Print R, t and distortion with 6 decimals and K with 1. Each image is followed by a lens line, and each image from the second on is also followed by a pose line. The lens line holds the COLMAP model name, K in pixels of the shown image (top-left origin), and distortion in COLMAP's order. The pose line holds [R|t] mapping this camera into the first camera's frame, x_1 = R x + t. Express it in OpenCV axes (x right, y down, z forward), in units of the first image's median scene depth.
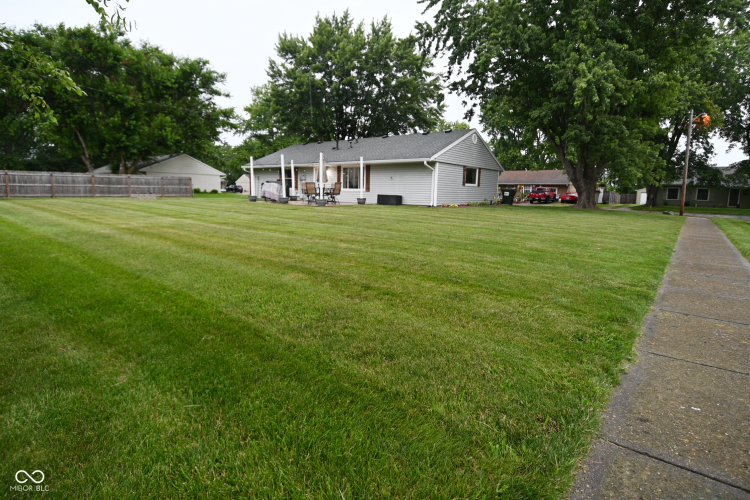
lens RADIAL K [[395.4, 0, 375.6], [0, 395.4, 245.9], [0, 0, 1]] dist [0.021615, -0.031812]
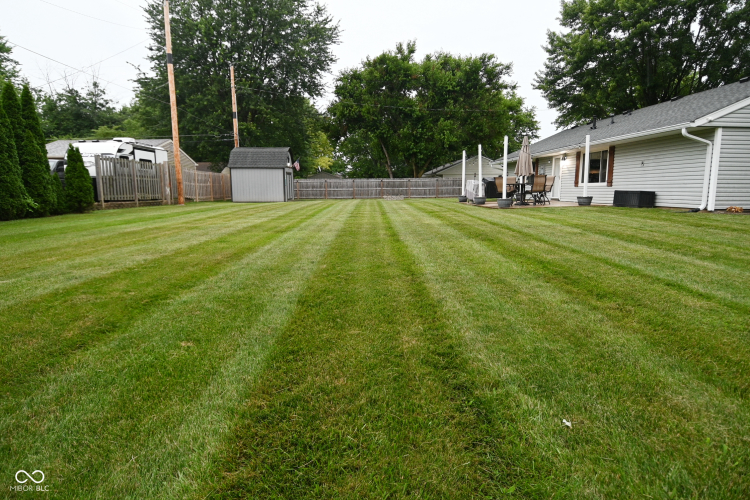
lens RADIAL K [[395.4, 0, 375.6], [0, 395.4, 245.9], [0, 0, 1]] dist [0.021615, -0.031812]
pose [[0.658920, 0.080689, -0.747873, 0.202795], [-0.079848, 0.996116, 0.037121, -0.028228], [0.747963, 0.035256, 0.662803, 0.240568]]
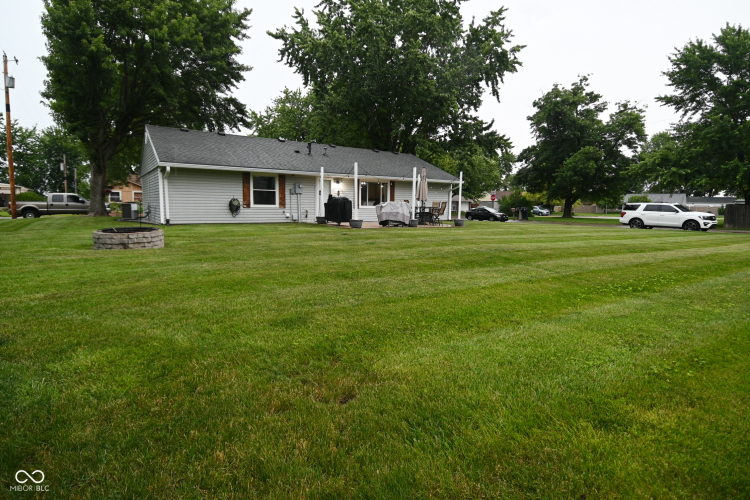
lens RADIAL K [[395.4, 0, 375.6], [0, 395.4, 245.9], [0, 0, 1]] dist [0.021615, -0.031812]
pose [[0.308088, -0.120007, 0.943758, -0.839633], [0.116653, 0.989292, 0.087716, -0.121697], [-0.944179, 0.083068, 0.318788, 0.660068]]
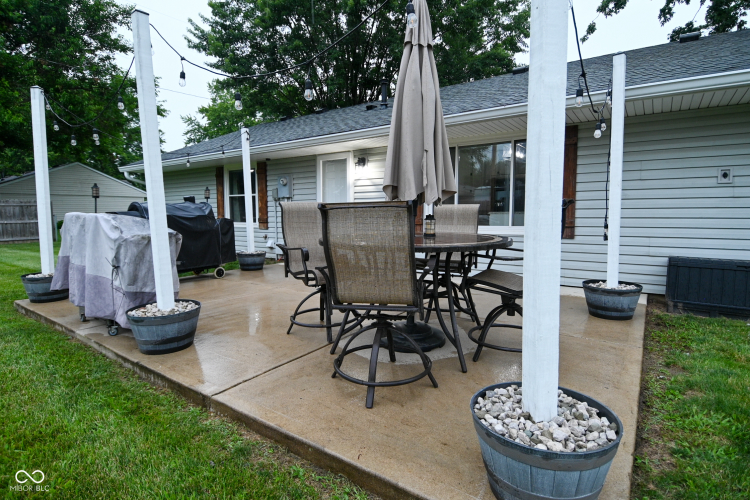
lens RADIAL K [[395.4, 0, 375.6], [0, 395.4, 245.9], [0, 0, 1]] dist [0.021615, -0.031812]
pose [[0.998207, -0.021460, 0.055881, -0.128880], [0.024740, 0.997970, -0.058682, -0.108067], [-0.054508, 0.059960, 0.996711, 0.684994]]
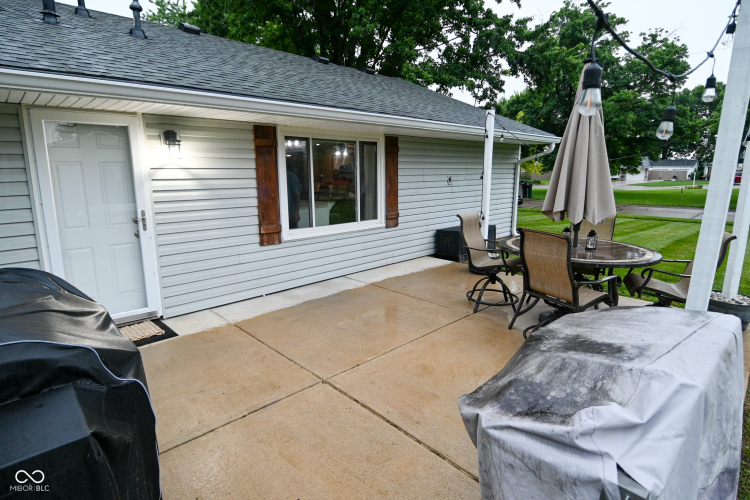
lens RADIAL K [[395.4, 0, 375.6], [0, 395.4, 245.9], [0, 0, 1]] dist [0.021615, -0.031812]
pose [[0.125208, -0.203143, 0.971111, -0.277477], [0.140598, 0.972568, 0.185321, -0.160504], [-0.982118, 0.113333, 0.150335, 0.863163]]
